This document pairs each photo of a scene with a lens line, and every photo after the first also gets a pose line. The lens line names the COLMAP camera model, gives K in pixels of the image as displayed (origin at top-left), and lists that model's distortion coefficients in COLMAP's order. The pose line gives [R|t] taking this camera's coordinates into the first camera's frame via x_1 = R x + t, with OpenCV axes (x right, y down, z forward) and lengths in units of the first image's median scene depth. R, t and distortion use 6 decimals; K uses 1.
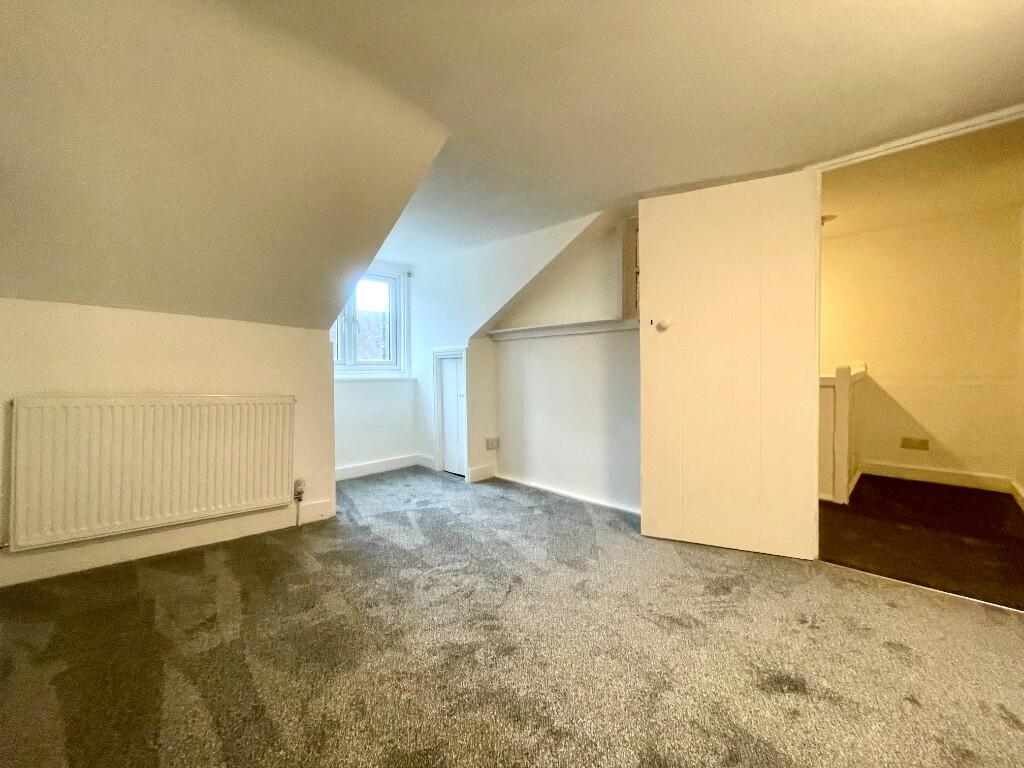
lens RADIAL K [[413.9, 0, 512.0], [0, 413.9, 384.0], [0, 0, 1]] dist [0.002742, 0.000041]
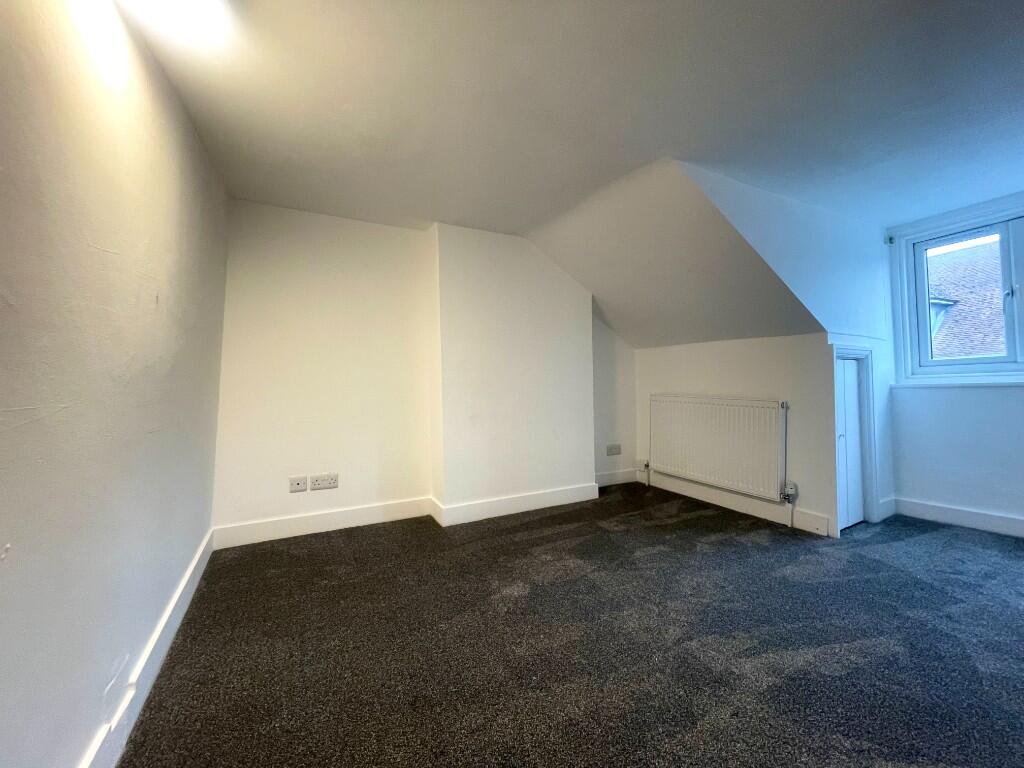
lens RADIAL K [[413.9, 0, 512.0], [0, 413.9, 384.0], [0, 0, 1]] dist [0.002742, 0.000041]
pose [[-0.283466, -0.011891, -0.958909, 0.675976], [-0.010511, 0.999902, -0.009292, 0.003232], [0.958925, 0.007445, -0.283563, 0.630988]]
